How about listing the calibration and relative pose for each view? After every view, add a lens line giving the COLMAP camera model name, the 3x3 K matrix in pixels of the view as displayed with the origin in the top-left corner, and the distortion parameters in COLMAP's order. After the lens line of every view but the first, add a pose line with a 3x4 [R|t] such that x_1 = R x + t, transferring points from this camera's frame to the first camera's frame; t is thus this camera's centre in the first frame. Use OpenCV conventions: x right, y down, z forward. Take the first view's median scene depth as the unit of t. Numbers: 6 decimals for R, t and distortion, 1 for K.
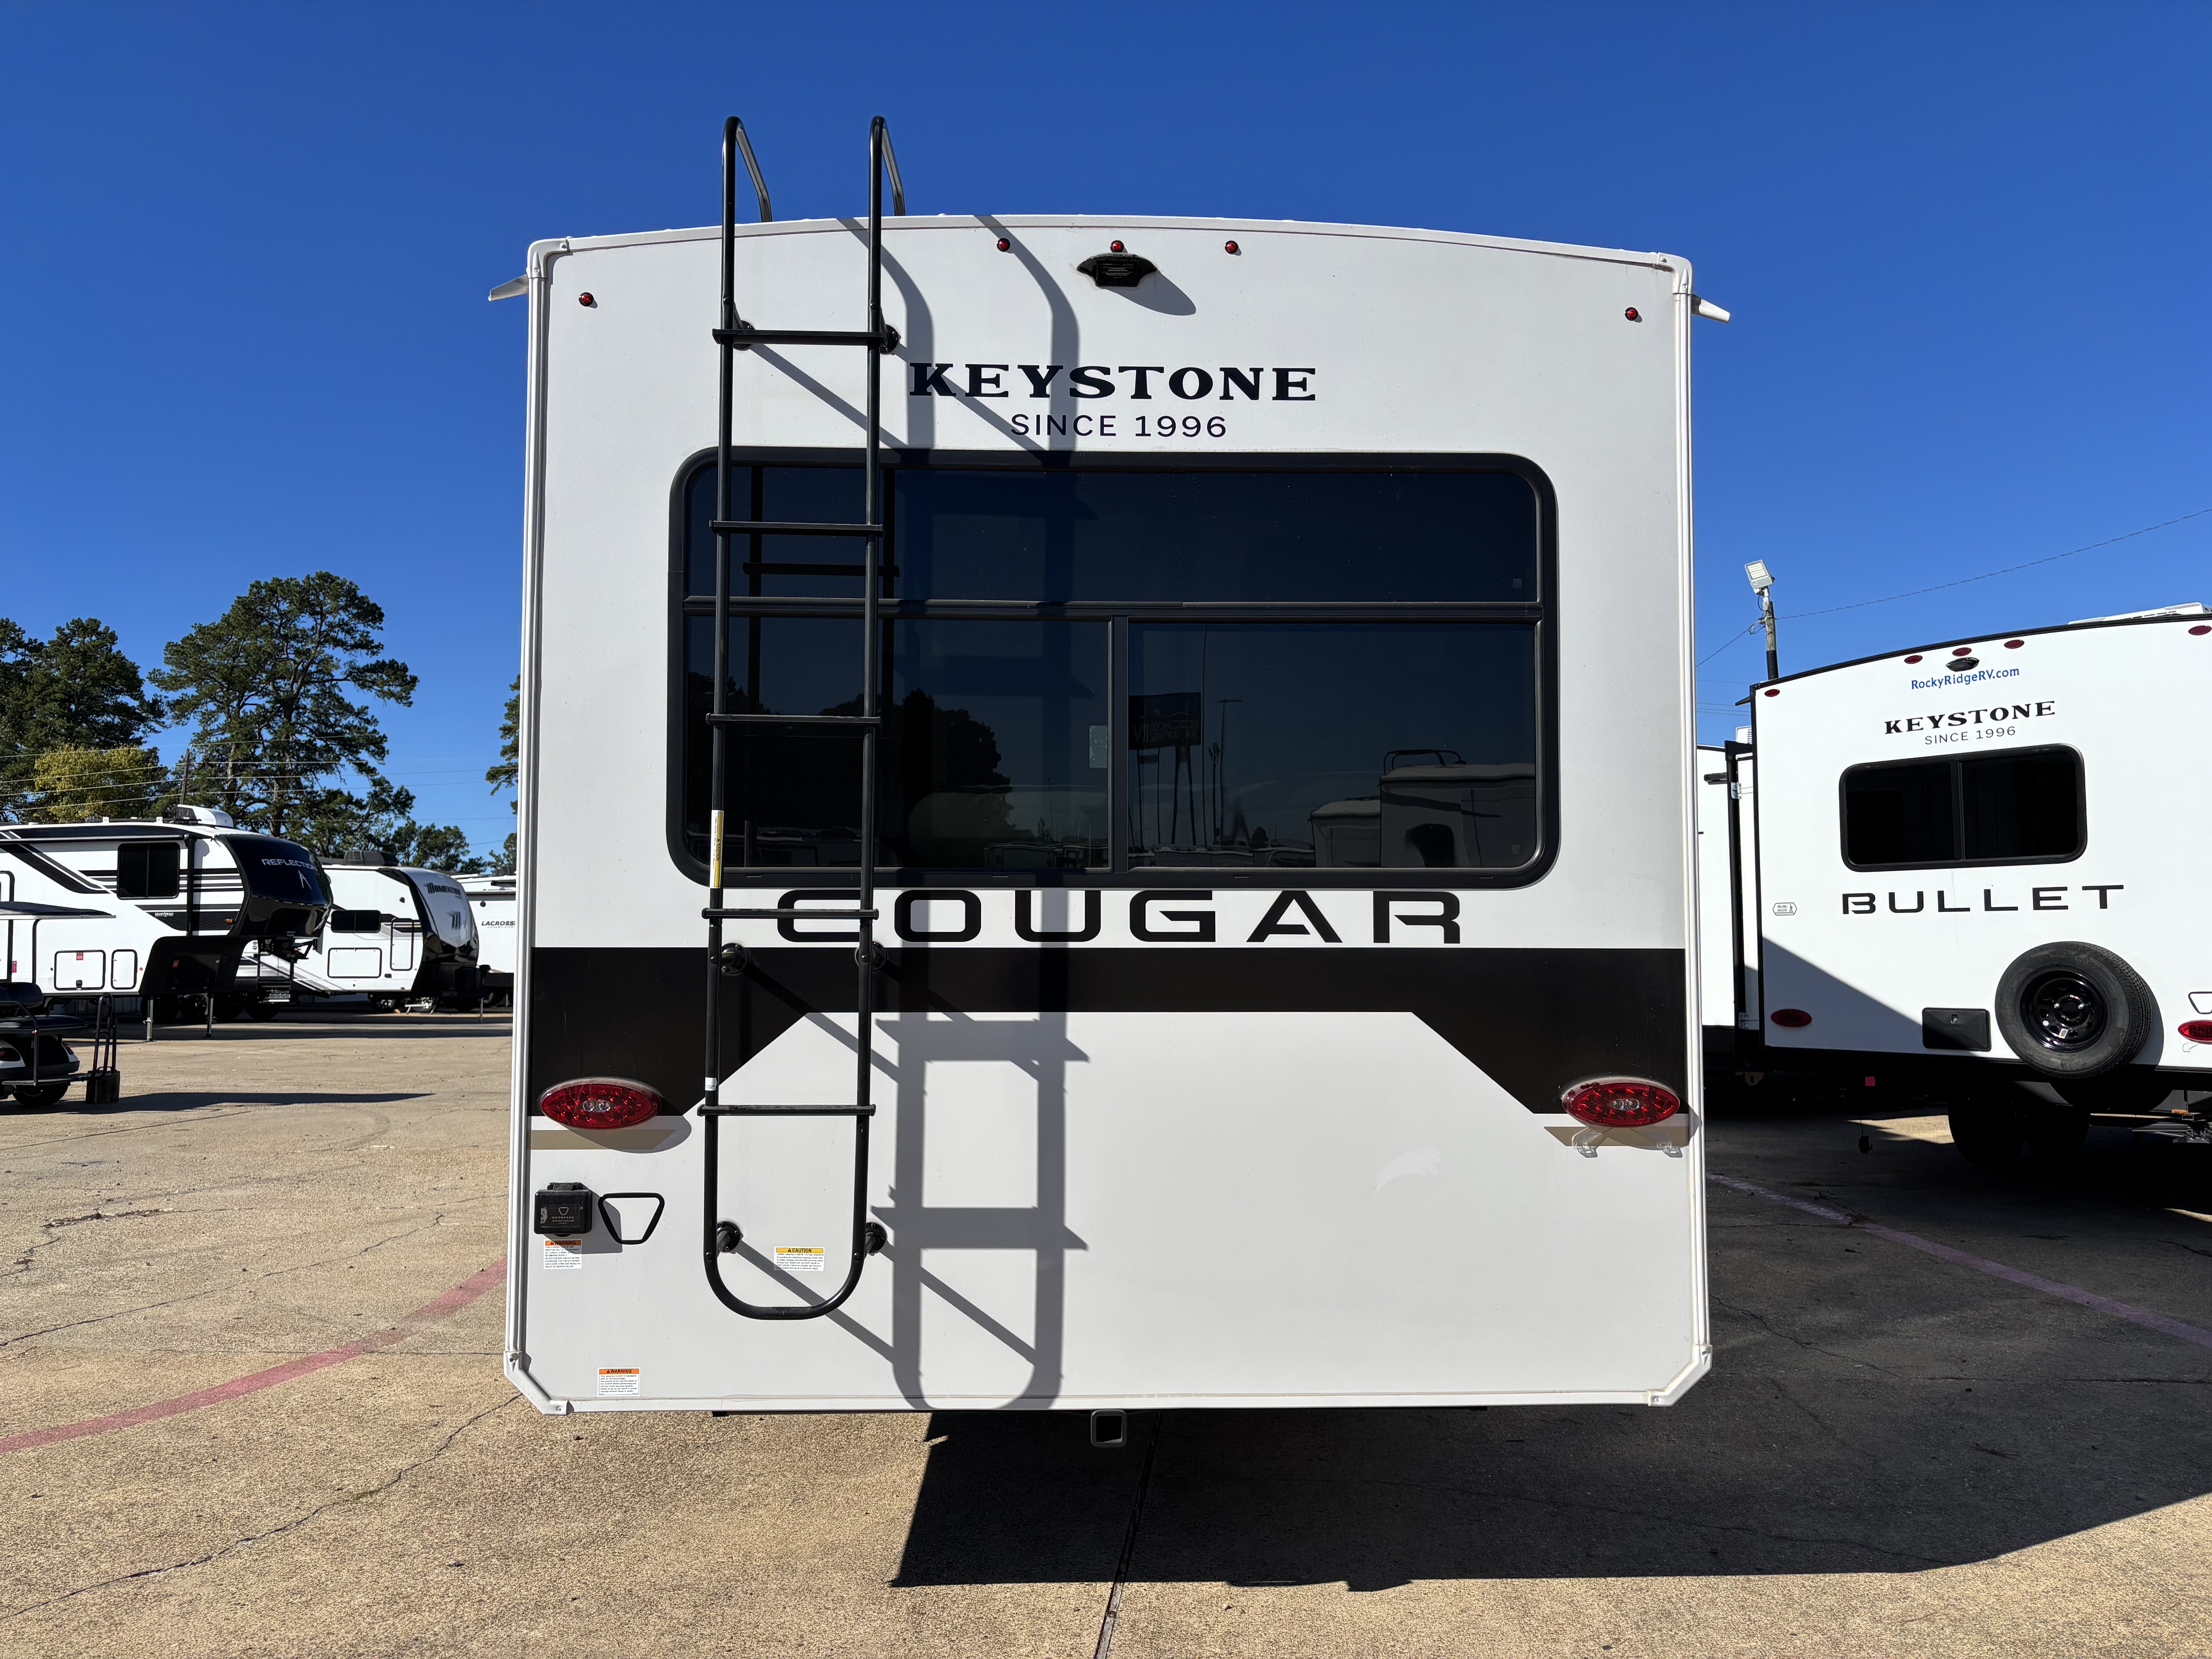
lens RADIAL K [[1672.7, 0, 1106.0], [0, 1672.7, 829.5], [0, 0, 1]] dist [0.097700, -0.115346]
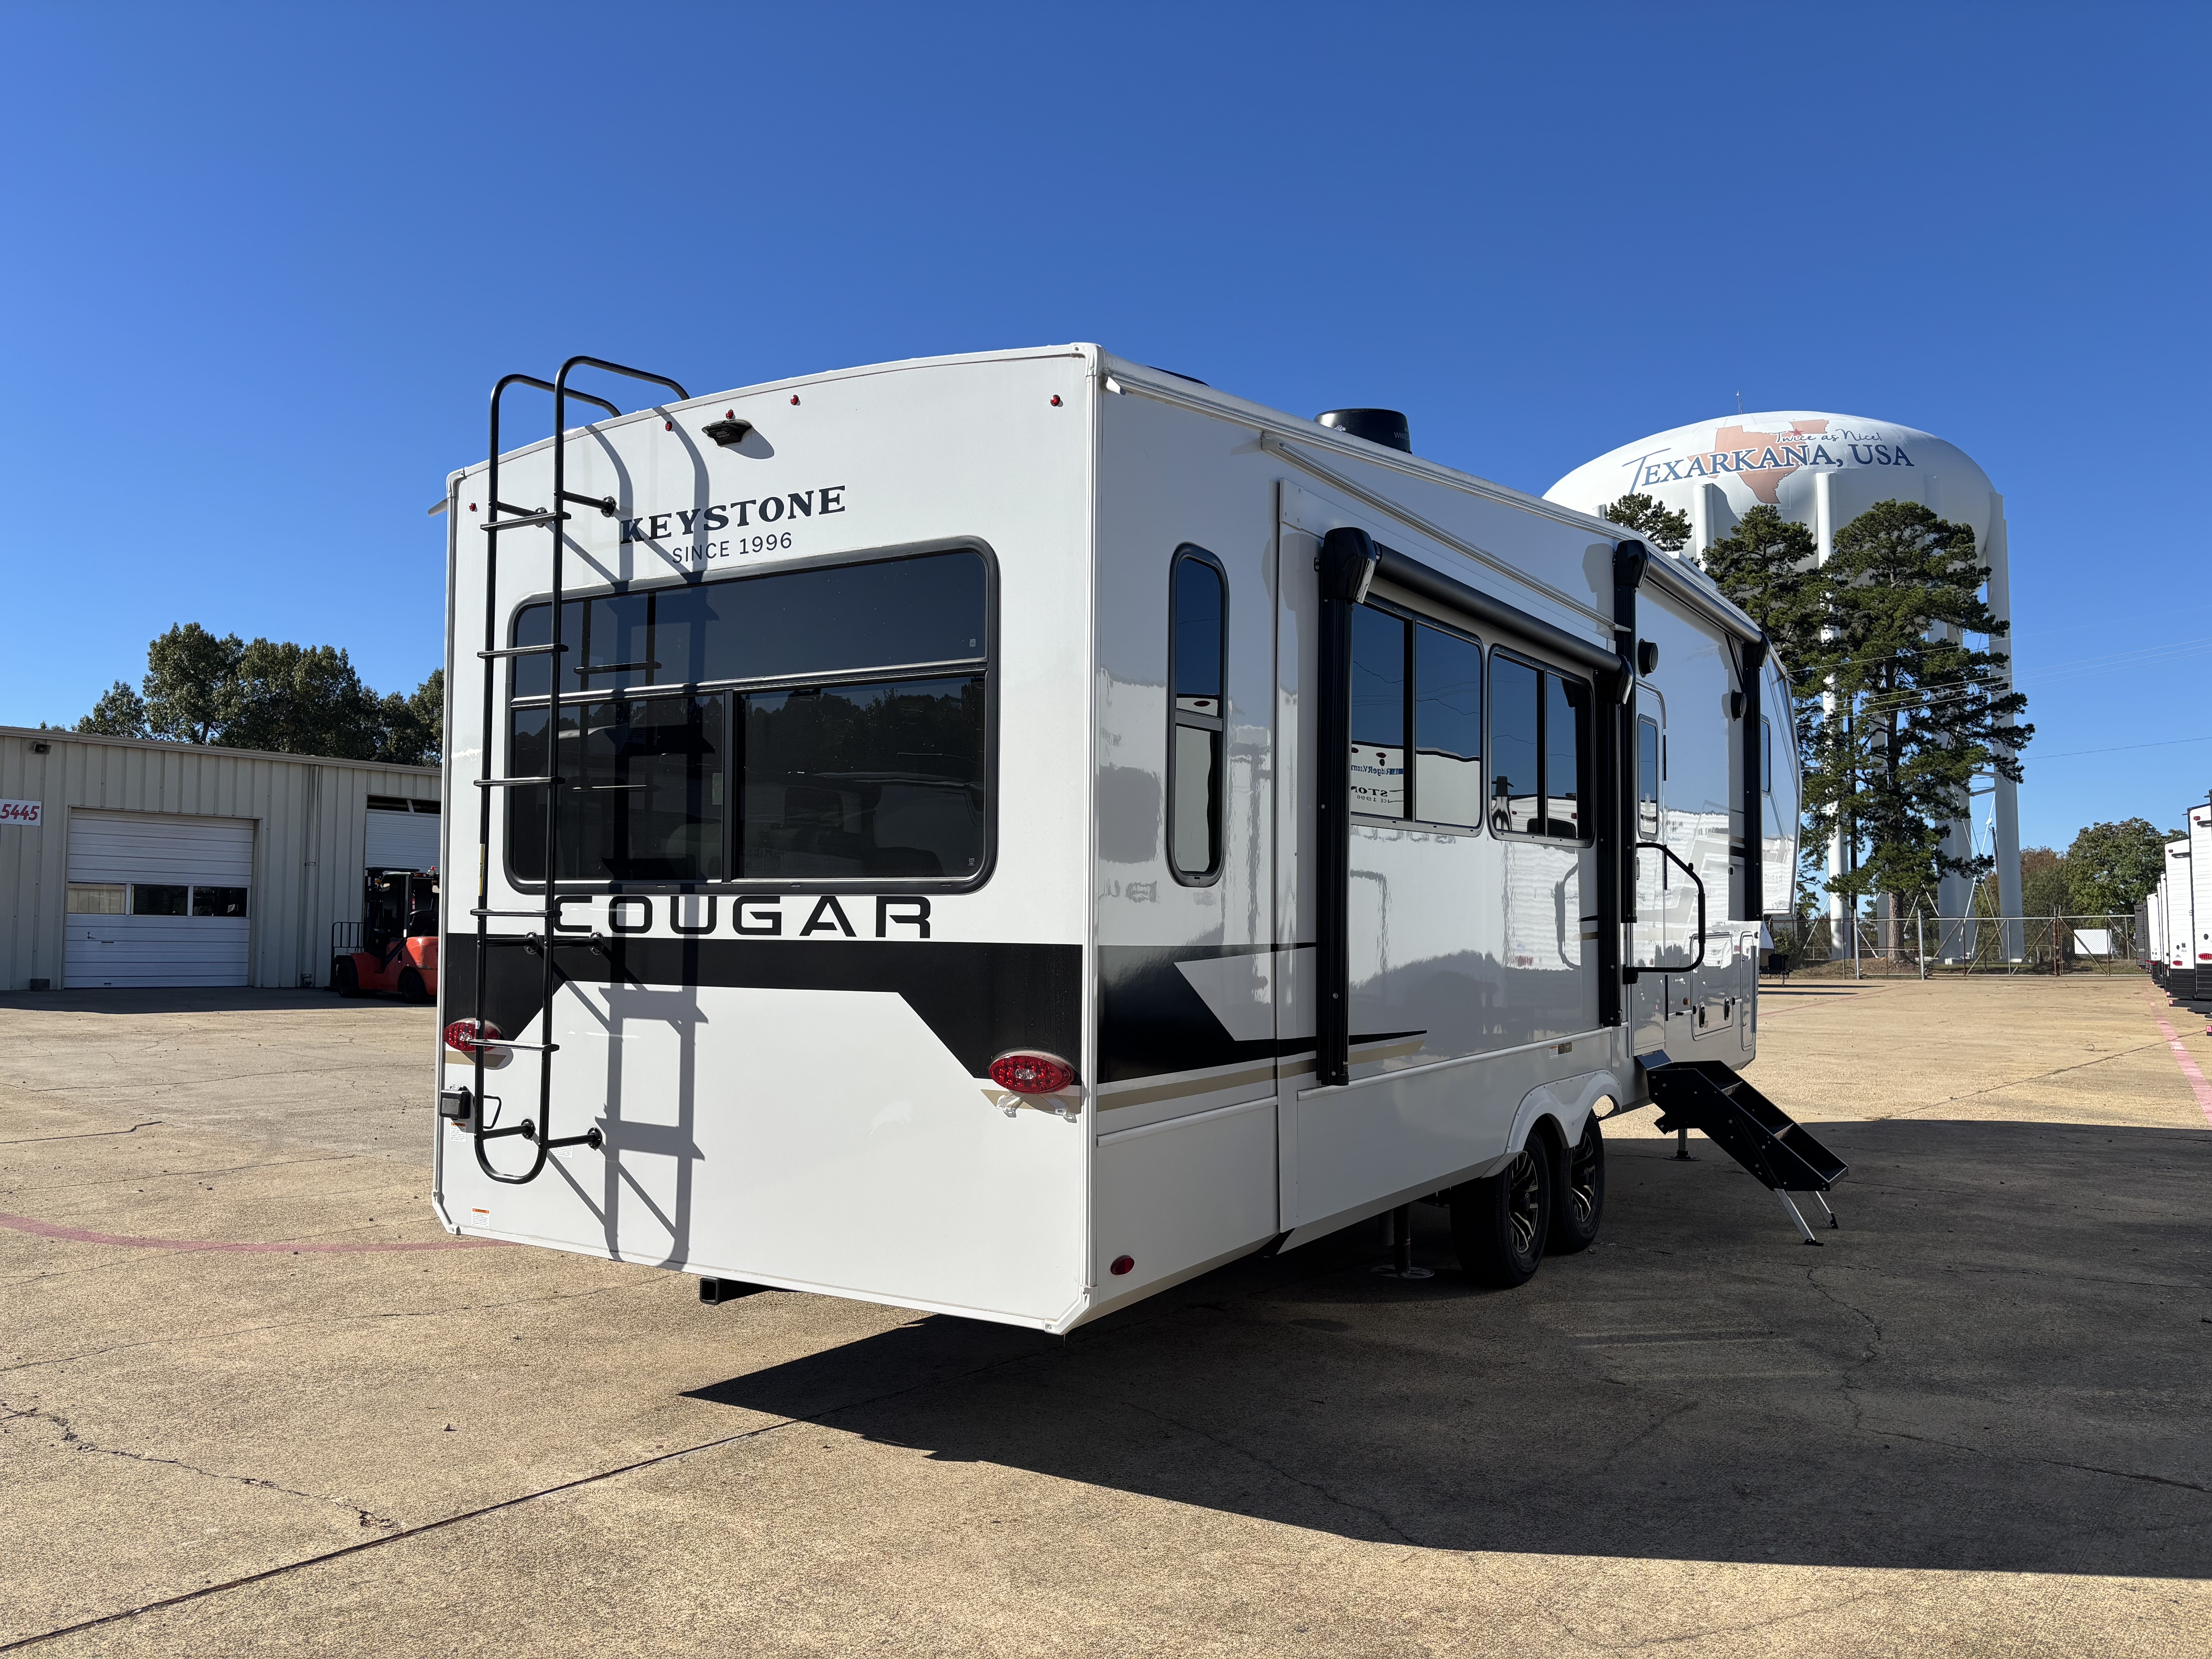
lens RADIAL K [[1722.3, 0, 1106.0], [0, 1722.3, 829.5], [0, 0, 1]] dist [0.186493, -0.422932]
pose [[0.819095, -0.021729, -0.573247, 1.046152], [0.029730, 0.999547, 0.004592, -0.014366], [0.572888, -0.020804, 0.819370, 0.032831]]
